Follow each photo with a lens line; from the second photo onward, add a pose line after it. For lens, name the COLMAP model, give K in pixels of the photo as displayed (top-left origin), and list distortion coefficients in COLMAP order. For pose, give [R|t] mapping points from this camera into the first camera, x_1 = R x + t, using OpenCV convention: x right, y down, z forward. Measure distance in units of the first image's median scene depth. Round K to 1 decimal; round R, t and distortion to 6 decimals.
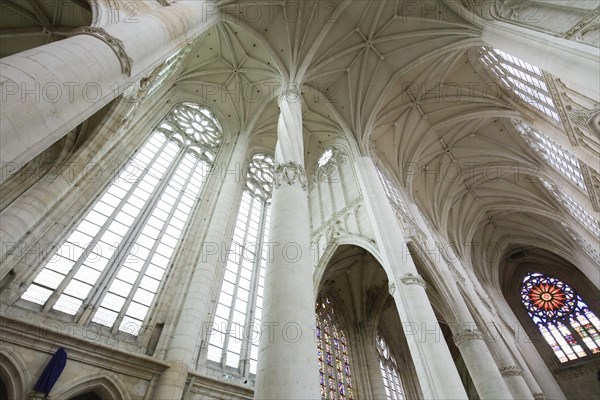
lens RADIAL K [[291.9, 0, 297.5], [0, 291.9, 198.9], [0, 0, 1]] dist [0.009315, -0.005867]
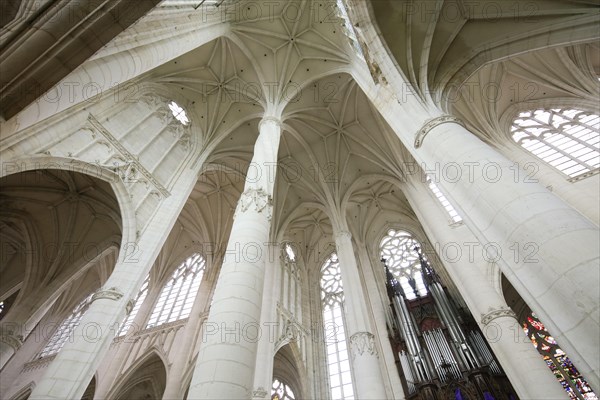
lens RADIAL K [[291.9, 0, 297.5], [0, 291.9, 199.0], [0, 0, 1]] dist [0.009315, -0.005867]
pose [[-0.321403, 0.788539, 0.524316, -0.325618], [-0.730954, 0.145408, -0.666755, 0.261903], [-0.602002, -0.597548, 0.529651, 0.210804]]
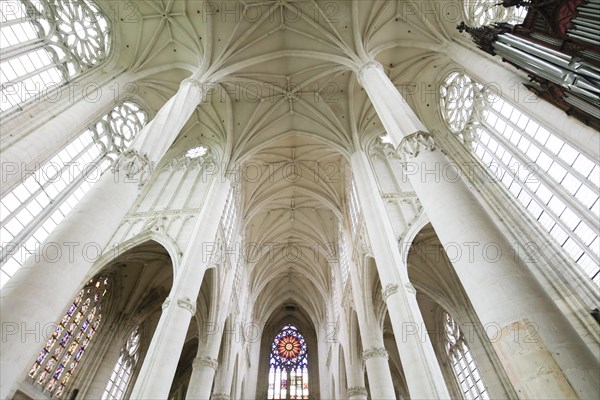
lens RADIAL K [[291.9, 0, 298.3], [0, 291.9, 199.1], [0, 0, 1]] dist [0.009315, -0.005867]
pose [[0.723403, 0.538095, 0.432599, 0.001496], [-0.541293, 0.830965, -0.128447, -0.079797], [-0.428592, -0.141244, 0.892390, -0.064825]]
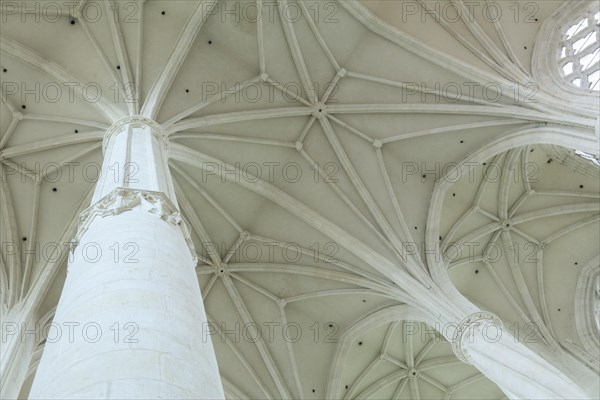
lens RADIAL K [[730.3, 0, 298.9], [0, 730.3, 201.6], [0, 0, 1]] dist [0.094068, 0.000000]
pose [[-0.164545, -0.954566, -0.248454, 0.414272], [0.880656, -0.028723, -0.472885, -0.027115], [0.444263, -0.296613, 0.845370, -0.016510]]
